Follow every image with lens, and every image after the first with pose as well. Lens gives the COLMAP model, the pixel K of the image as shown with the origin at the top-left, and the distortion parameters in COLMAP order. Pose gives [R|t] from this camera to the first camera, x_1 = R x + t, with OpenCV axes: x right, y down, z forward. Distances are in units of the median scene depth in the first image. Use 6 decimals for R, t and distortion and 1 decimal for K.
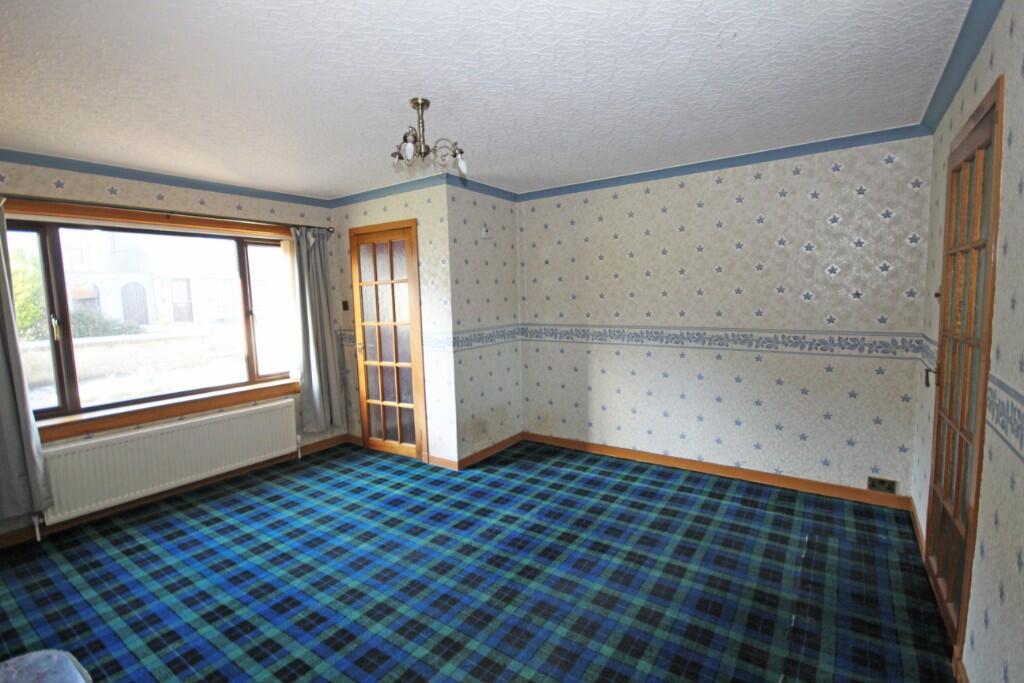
lens RADIAL K [[471.4, 0, 518.6], [0, 471.4, 343.2], [0, 0, 1]] dist [-0.005349, -0.000442]
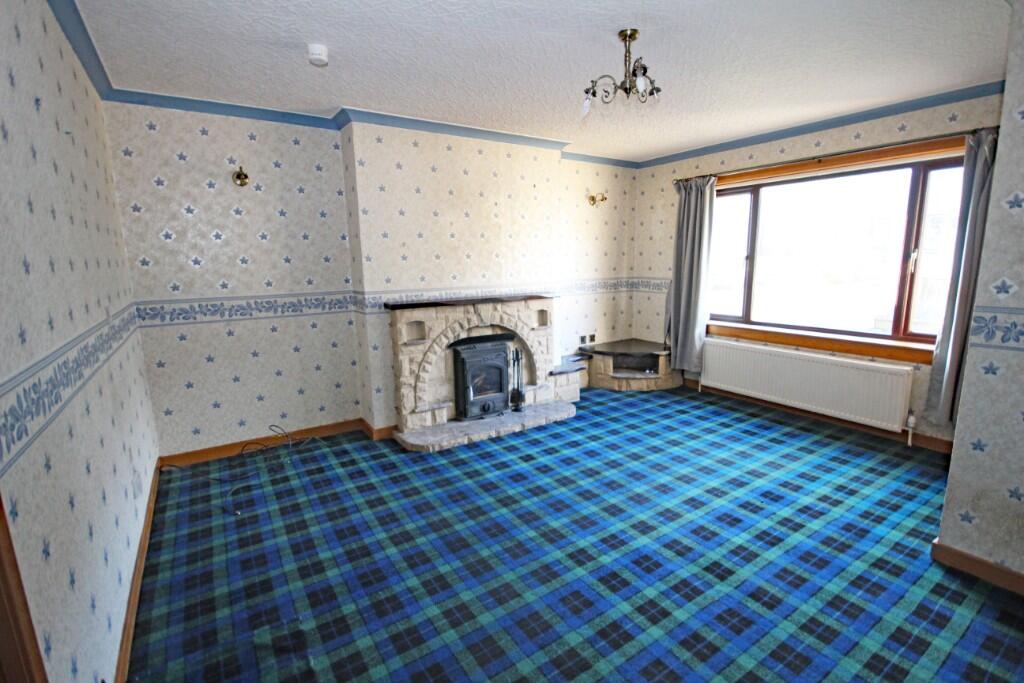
lens RADIAL K [[471.4, 0, 518.6], [0, 471.4, 343.2], [0, 0, 1]] dist [-0.005349, -0.000442]
pose [[-0.368236, 0.200596, -0.907834, 0.617490], [-0.069217, 0.967822, 0.241927, -0.089116], [0.927152, 0.151924, -0.342503, 0.876178]]
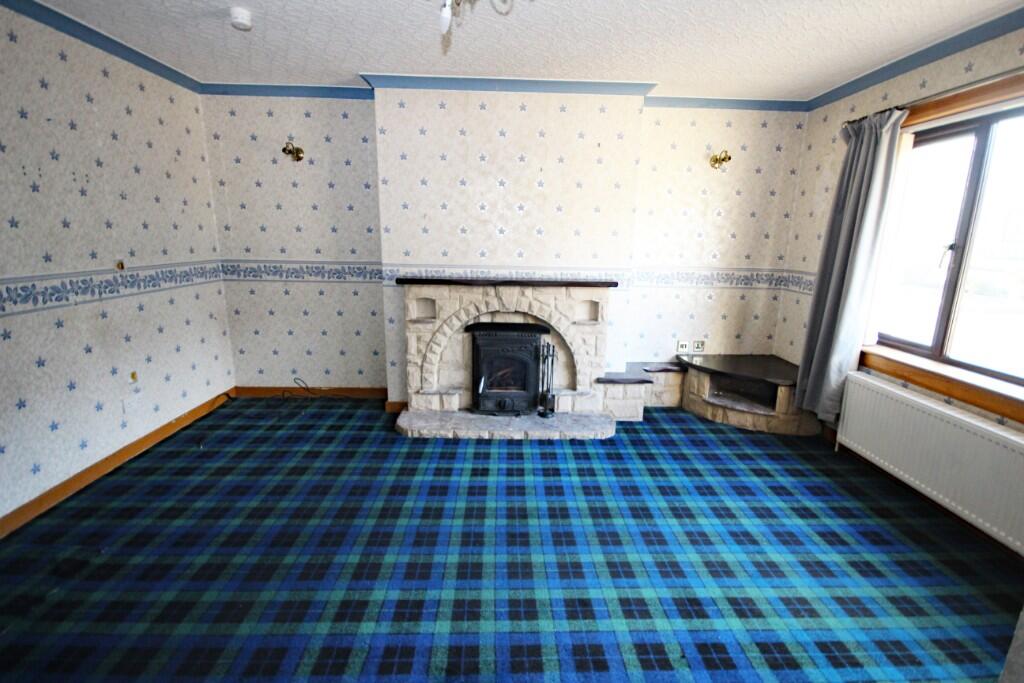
lens RADIAL K [[471.4, 0, 518.6], [0, 471.4, 343.2], [0, 0, 1]] dist [-0.005349, -0.000442]
pose [[-0.806140, 0.145426, -0.573576, 0.131255], [-0.055403, 0.946520, 0.317851, -0.104533], [0.589126, 0.288011, -0.754971, 1.211007]]
